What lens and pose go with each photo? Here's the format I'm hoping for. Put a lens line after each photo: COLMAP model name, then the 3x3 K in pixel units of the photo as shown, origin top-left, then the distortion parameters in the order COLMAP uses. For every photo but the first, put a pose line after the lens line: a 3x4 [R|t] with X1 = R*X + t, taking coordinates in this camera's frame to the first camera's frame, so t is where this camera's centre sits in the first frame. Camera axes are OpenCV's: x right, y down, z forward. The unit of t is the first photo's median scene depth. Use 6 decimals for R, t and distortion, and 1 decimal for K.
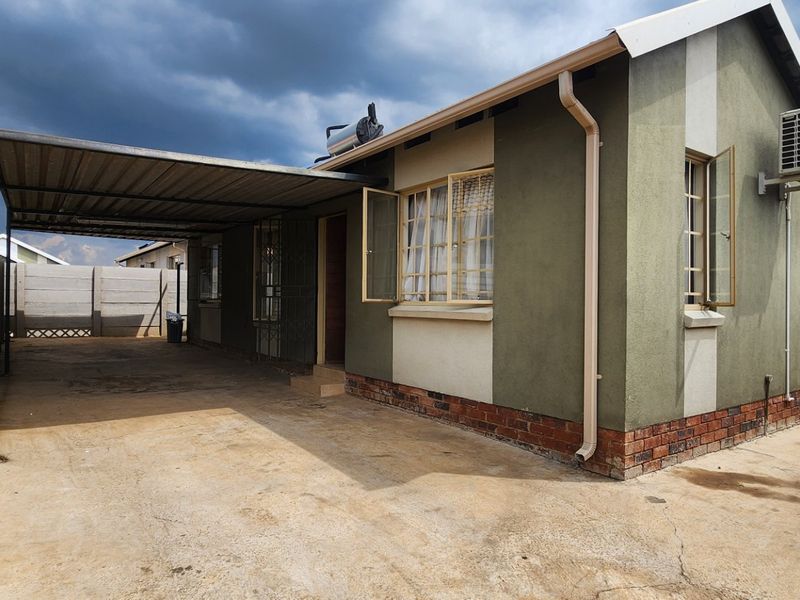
lens RADIAL K [[529.0, 0, 403.6], [0, 529.0, 295.9], [0, 0, 1]] dist [0.003389, 0.000372]
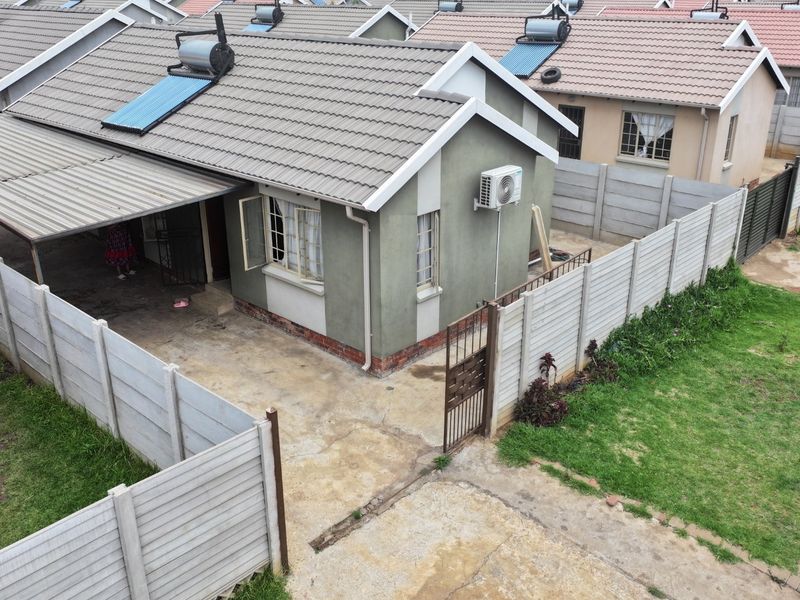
lens RADIAL K [[745.6, 0, 399.3], [0, 745.6, 303.1], [0, 0, 1]] dist [-0.001247, 0.000000]
pose [[0.982036, -0.082767, 0.169570, -0.014973], [0.008747, 0.917667, 0.397255, -0.958023], [-0.188488, -0.388636, 0.901906, -1.389118]]
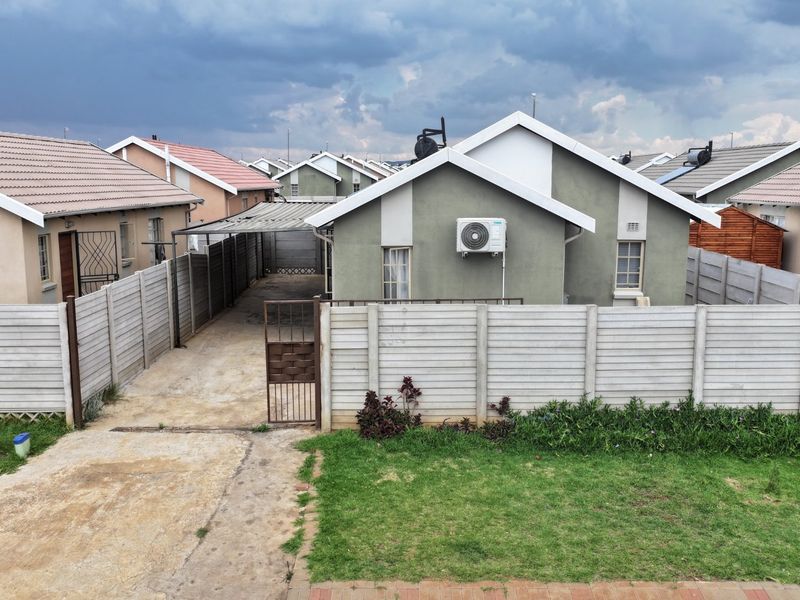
lens RADIAL K [[745.6, 0, 403.7], [0, 745.6, 297.9], [0, 0, 1]] dist [-0.001247, 0.000000]
pose [[0.814094, 0.088605, -0.573934, 2.133884], [0.003436, 0.987540, 0.157332, -0.495346], [0.580723, -0.130055, 0.803645, -1.286846]]
